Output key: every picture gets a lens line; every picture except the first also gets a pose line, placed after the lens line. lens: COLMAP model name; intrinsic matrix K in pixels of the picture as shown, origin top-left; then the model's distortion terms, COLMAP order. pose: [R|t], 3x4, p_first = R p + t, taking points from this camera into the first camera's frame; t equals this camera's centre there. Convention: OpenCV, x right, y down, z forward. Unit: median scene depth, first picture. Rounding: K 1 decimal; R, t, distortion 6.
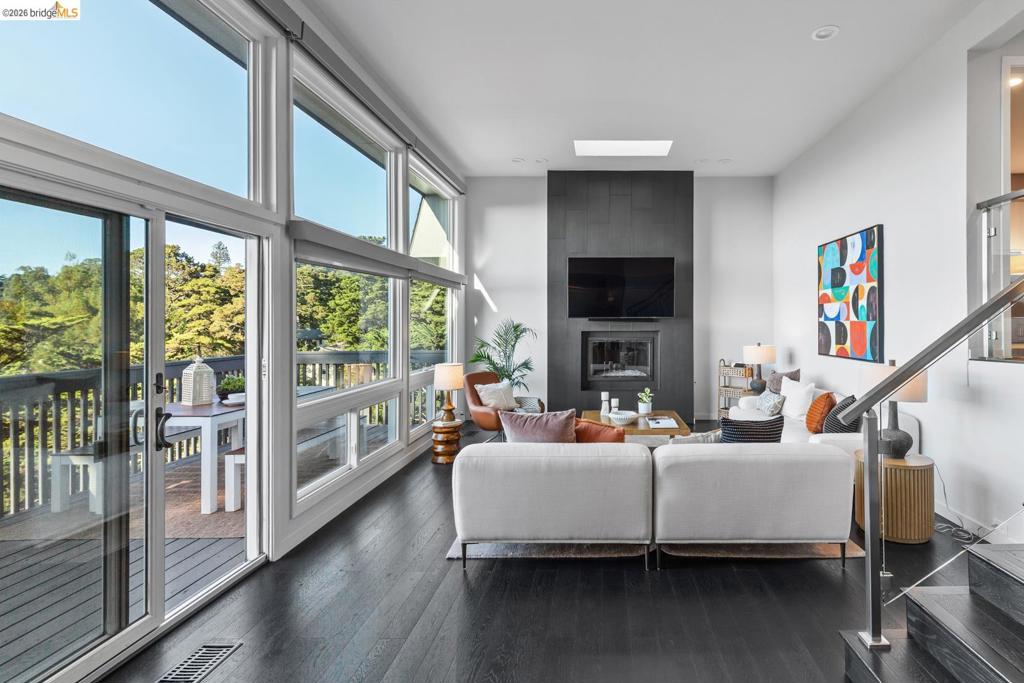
lens RADIAL K [[479.4, 0, 501.0], [0, 479.4, 319.1], [0, 0, 1]] dist [-0.012132, -0.000578]
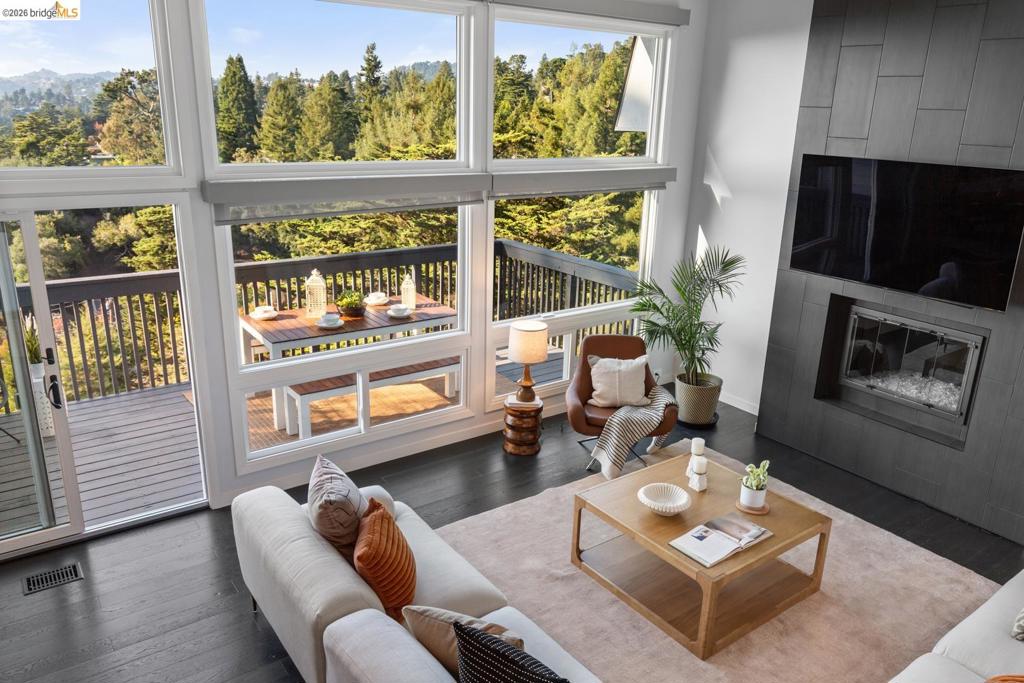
lens RADIAL K [[746.1, 0, 511.3], [0, 746.1, 339.2], [0, 0, 1]] dist [-0.007991, -0.002921]
pose [[0.732145, 0.227808, -0.641924, 0.452647], [-0.024821, 0.950711, 0.309082, -0.175171], [0.680696, -0.210360, 0.701713, 0.169377]]
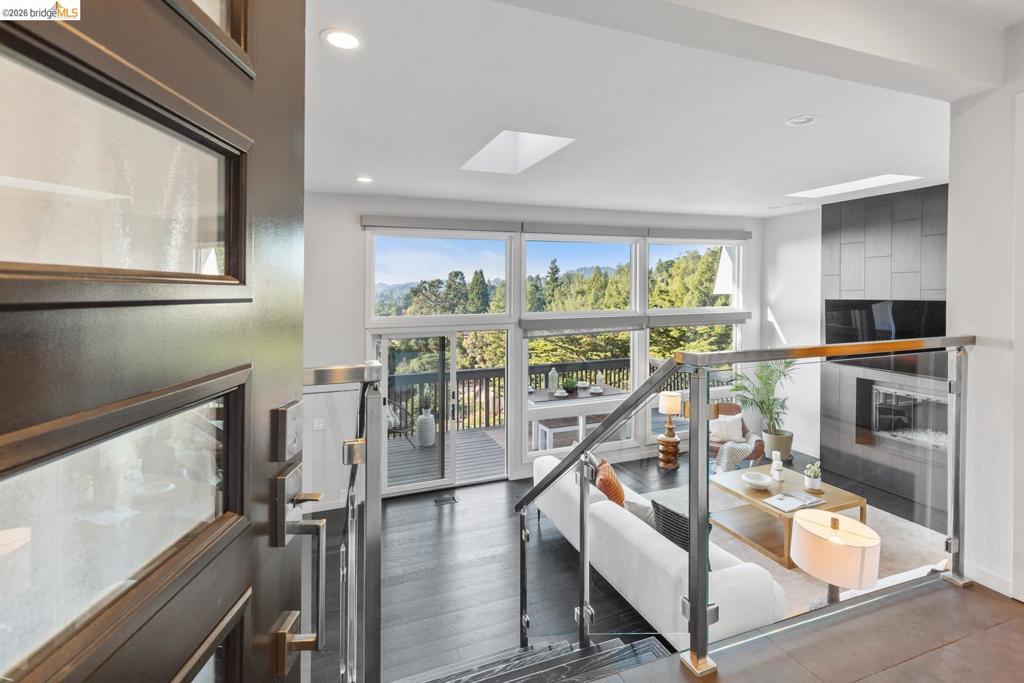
lens RADIAL K [[479.4, 0, 489.8], [0, 479.4, 318.6], [0, 0, 1]] dist [-0.012132, -0.000578]
pose [[0.502407, 0.041761, -0.863622, 0.598145], [0.023115, 0.997827, 0.061698, -0.161279], [0.864322, -0.050960, 0.500350, -0.052698]]
